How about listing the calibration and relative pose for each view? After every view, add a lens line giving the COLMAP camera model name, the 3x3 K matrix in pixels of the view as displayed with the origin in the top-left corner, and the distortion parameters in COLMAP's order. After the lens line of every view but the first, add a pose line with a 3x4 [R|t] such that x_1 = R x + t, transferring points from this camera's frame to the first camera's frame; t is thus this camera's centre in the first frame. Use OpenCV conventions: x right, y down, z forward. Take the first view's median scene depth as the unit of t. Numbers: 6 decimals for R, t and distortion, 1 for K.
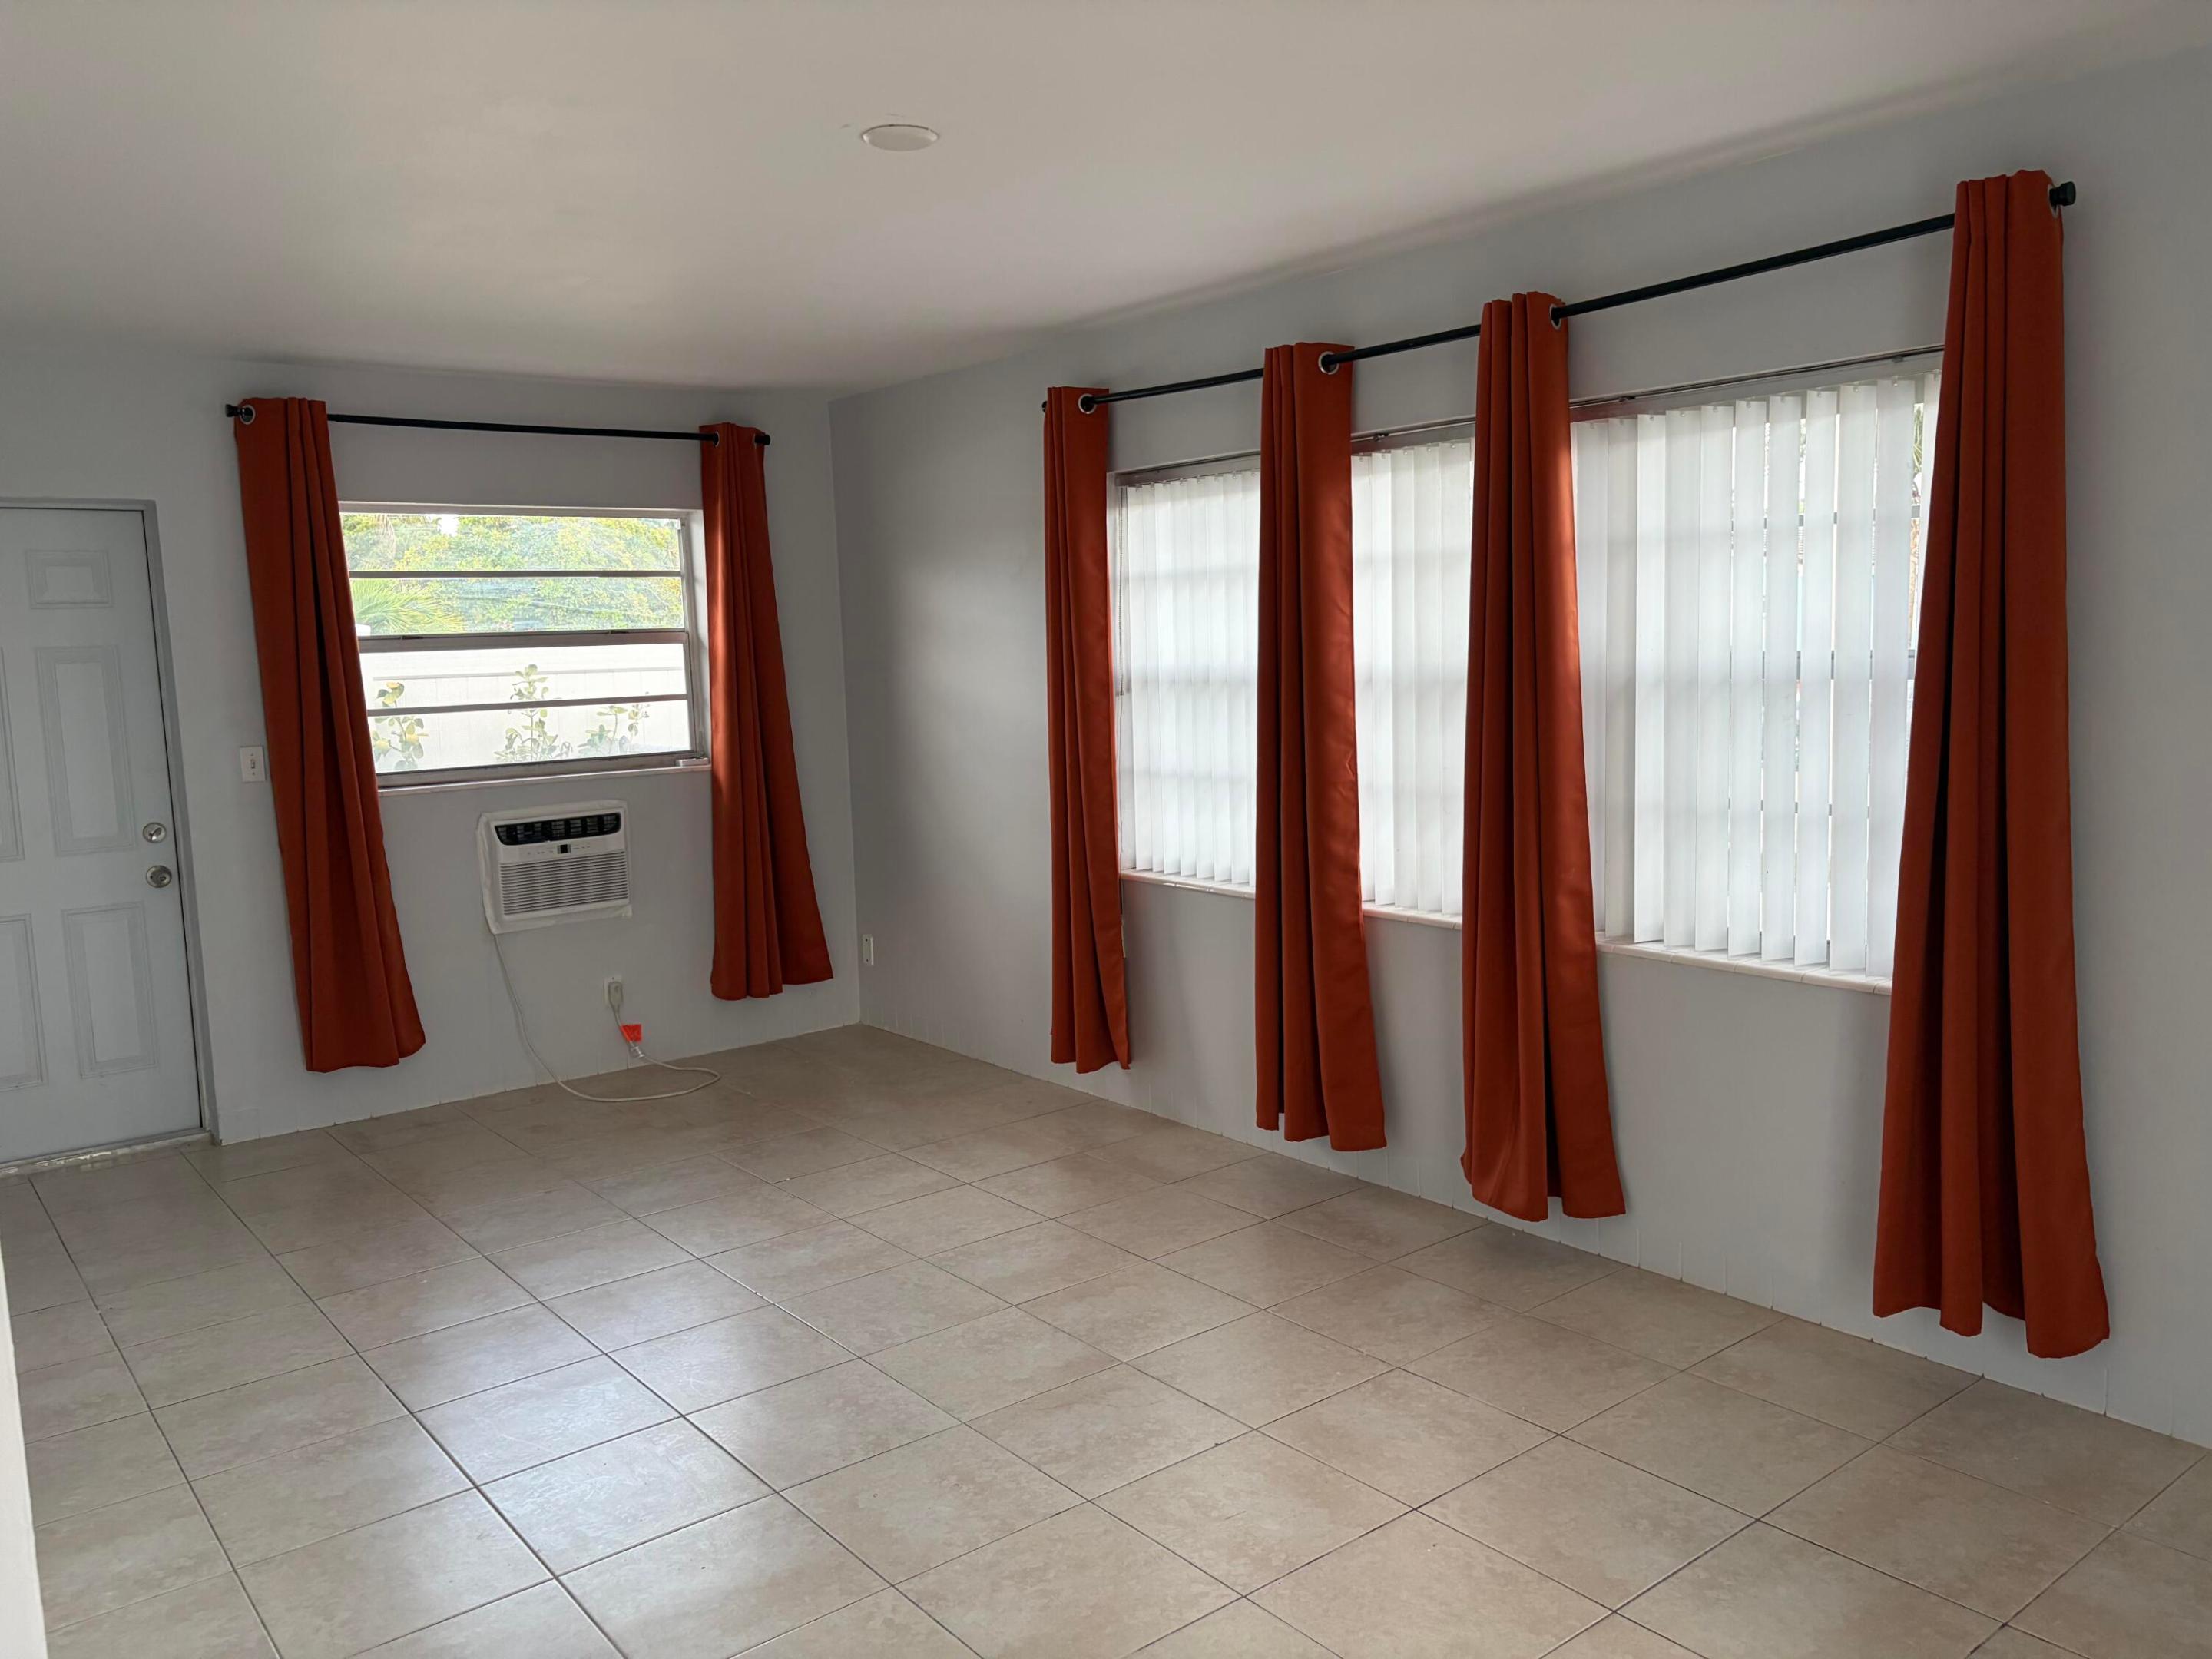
lens RADIAL K [[1669.2, 0, 1120.3], [0, 1669.2, 827.1], [0, 0, 1]] dist [0.050069, -0.055713]
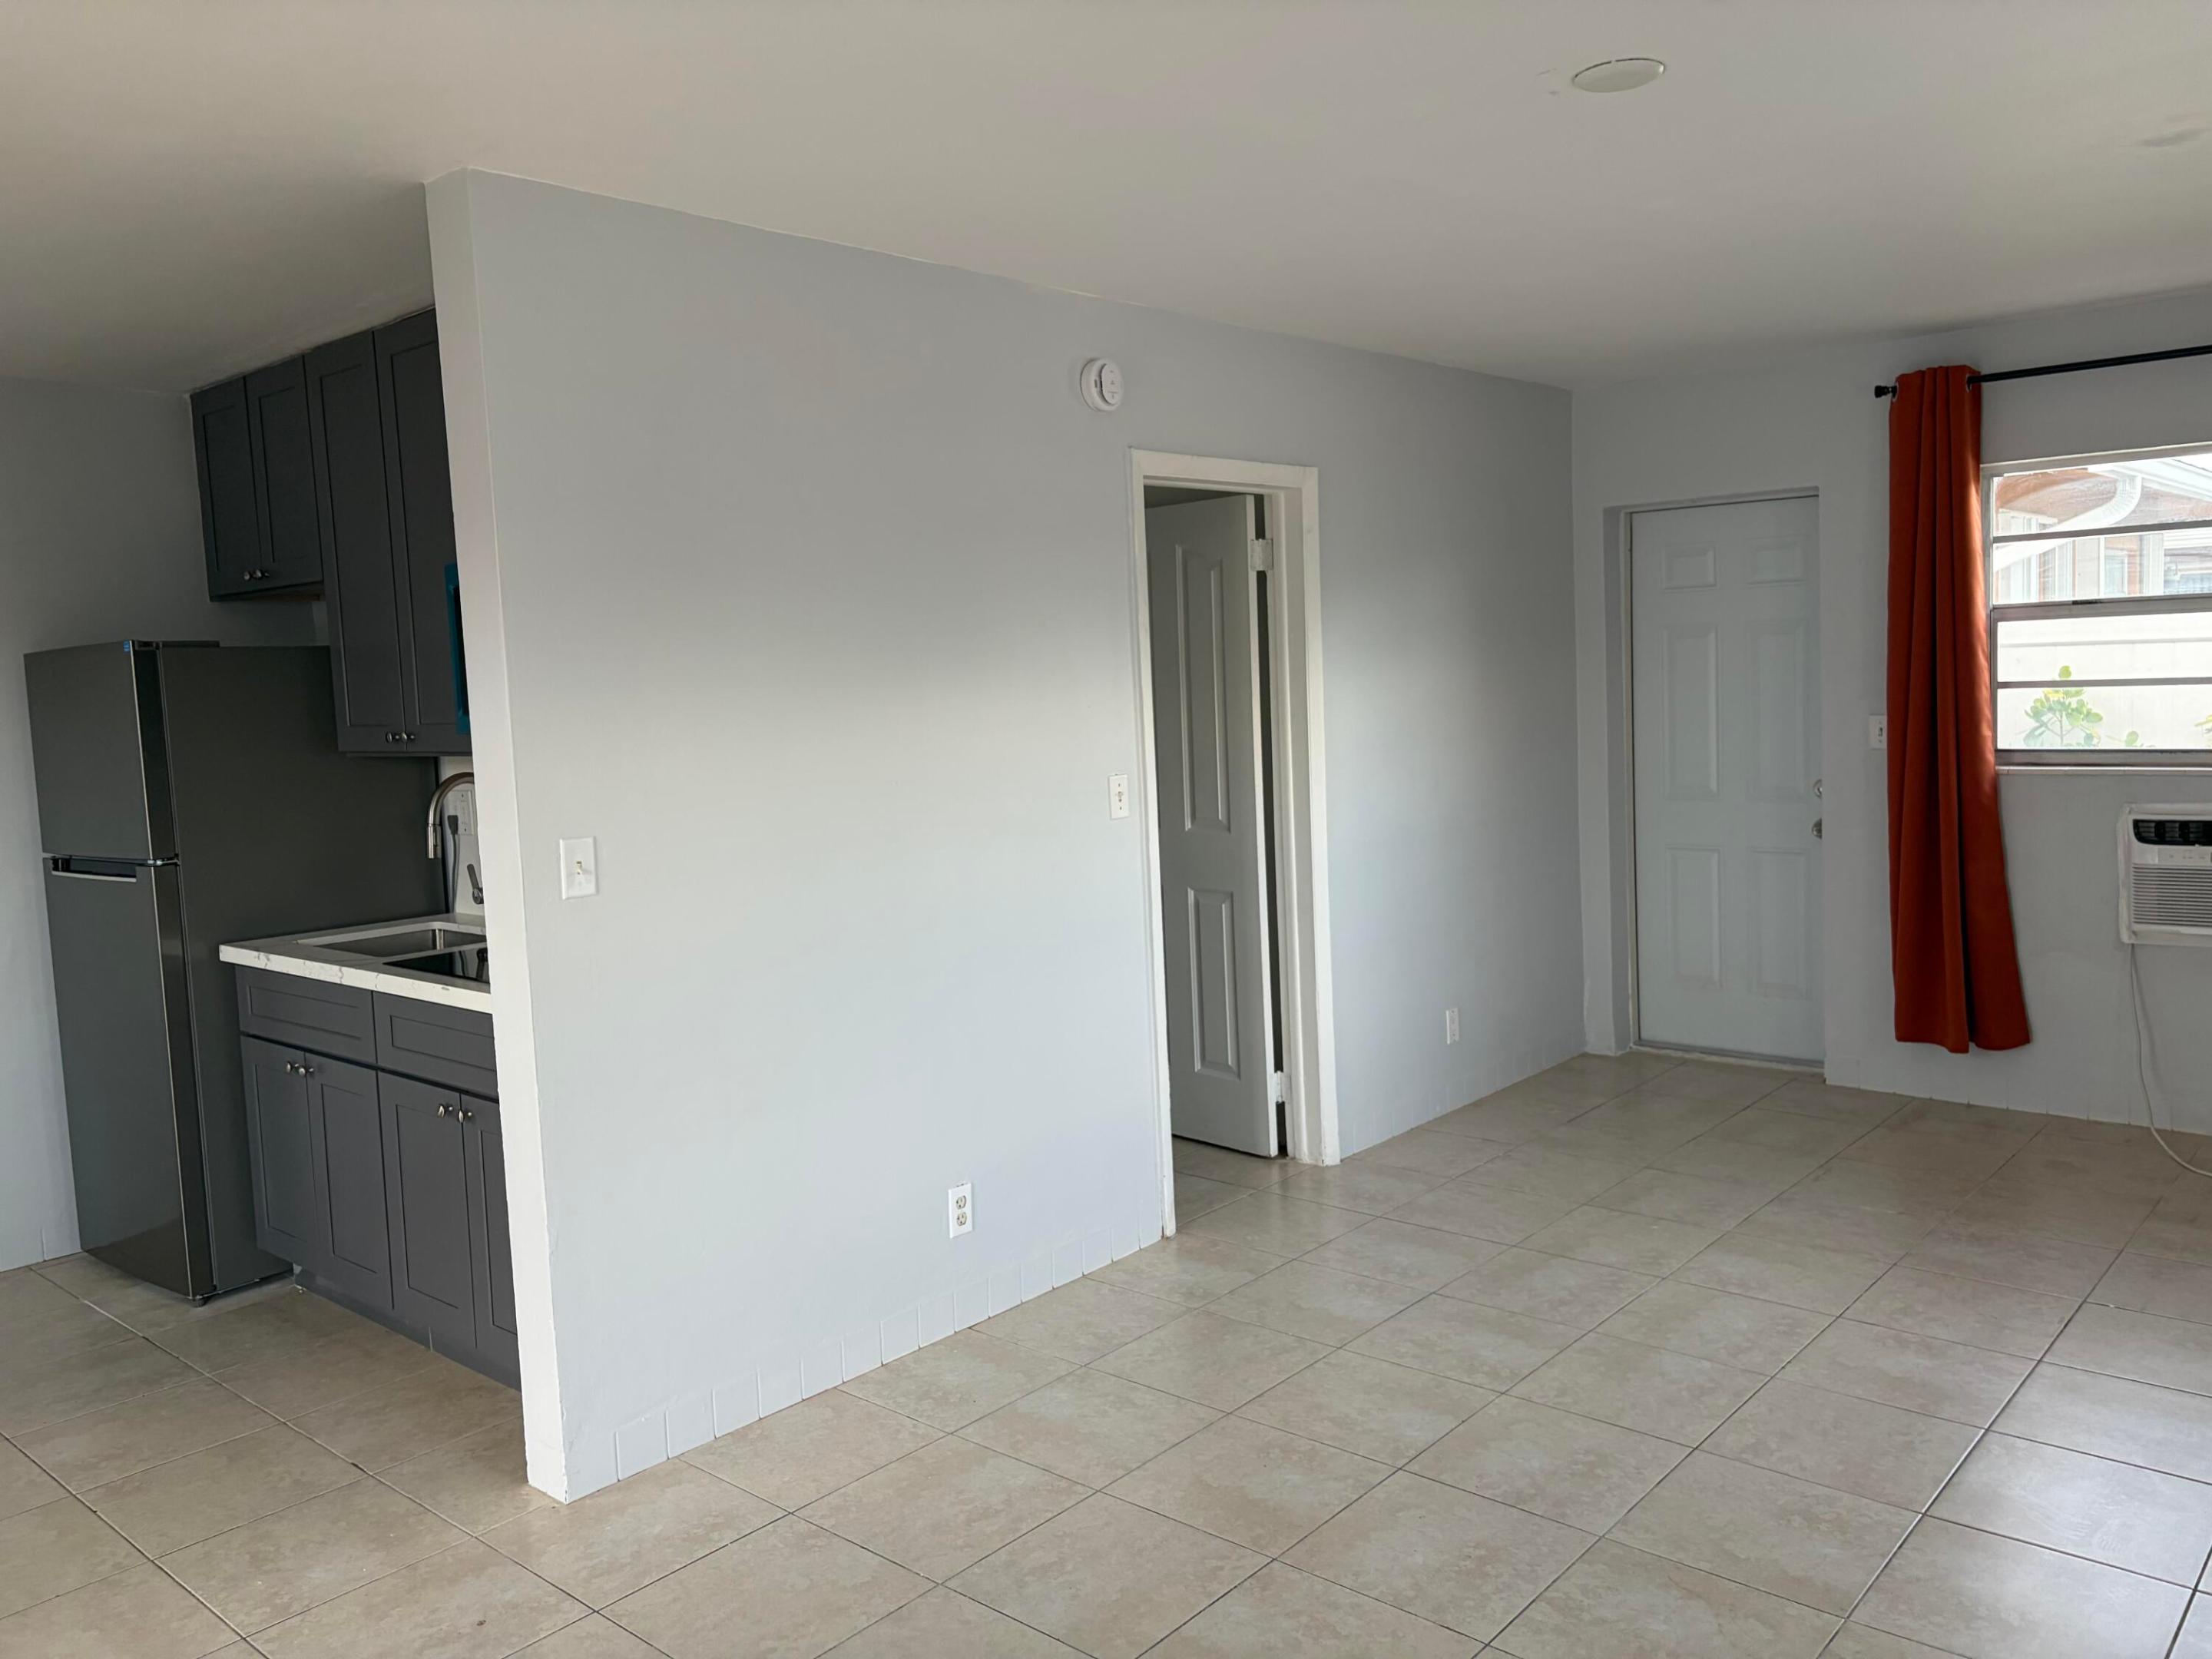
lens RADIAL K [[1669.2, 0, 1096.0], [0, 1669.2, 819.7], [0, 0, 1]] dist [0.050069, -0.055713]
pose [[0.174125, 0.113702, -0.978137, 0.428120], [-0.073953, 0.992016, 0.102151, -0.055456], [0.981943, 0.054549, 0.181143, 0.351739]]
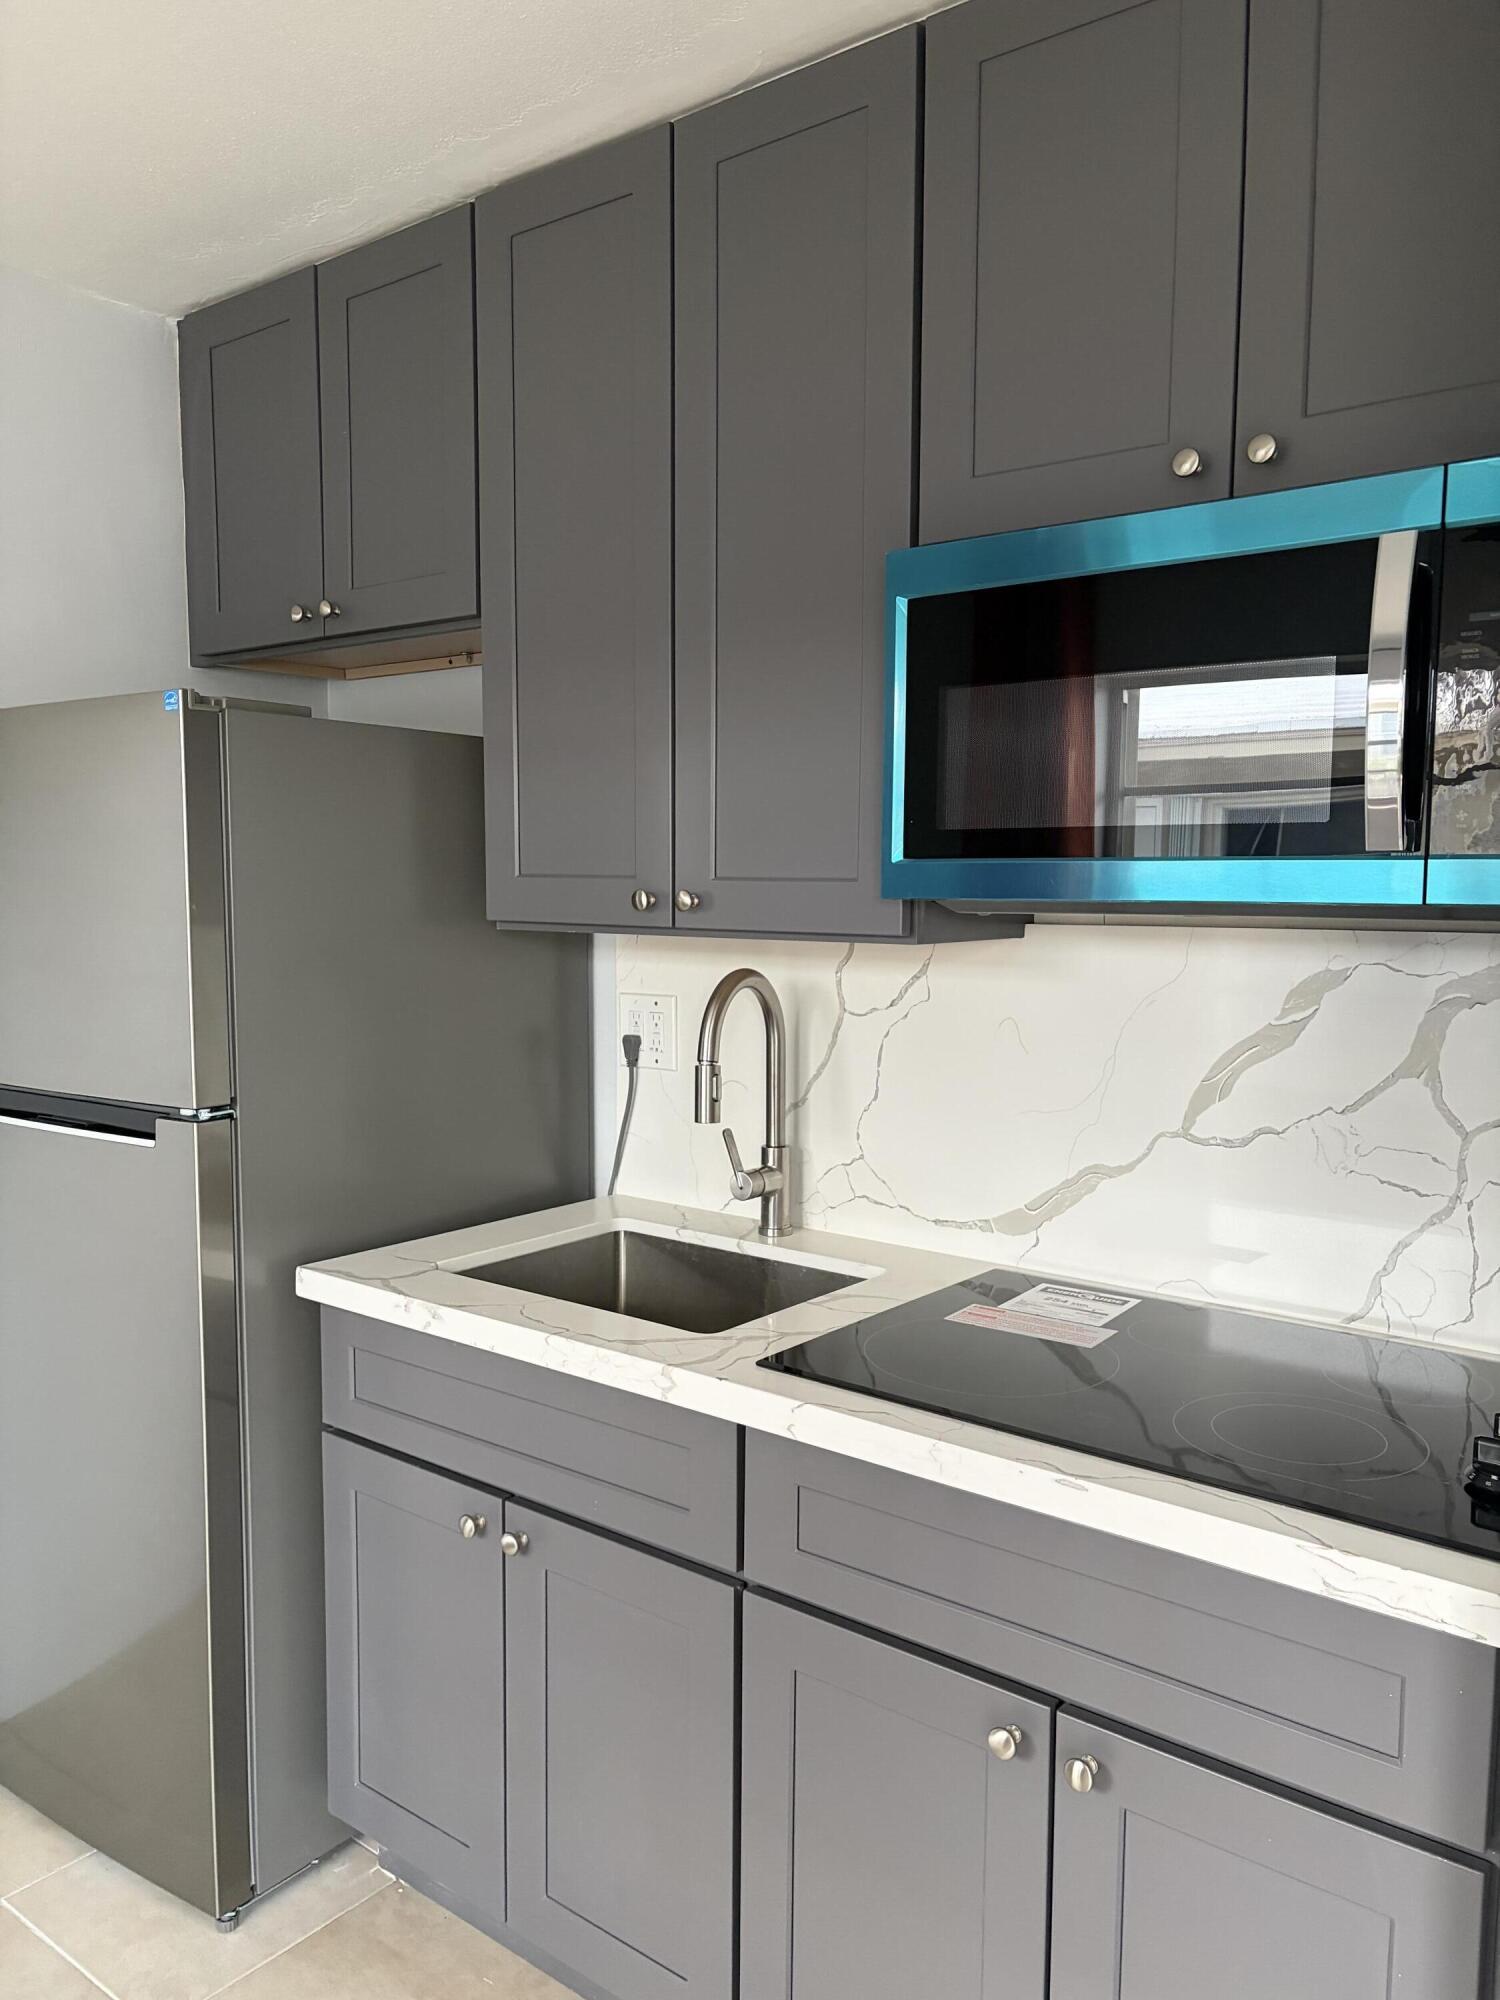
lens RADIAL K [[1509.2, 0, 765.9], [0, 1509.2, 1011.7], [0, 0, 1]] dist [0.050069, -0.055713]
pose [[0.229390, 0.126127, -0.965128, -0.038097], [-0.121341, 0.987539, 0.100215, -0.000977], [0.965742, 0.094121, 0.241836, 0.099307]]
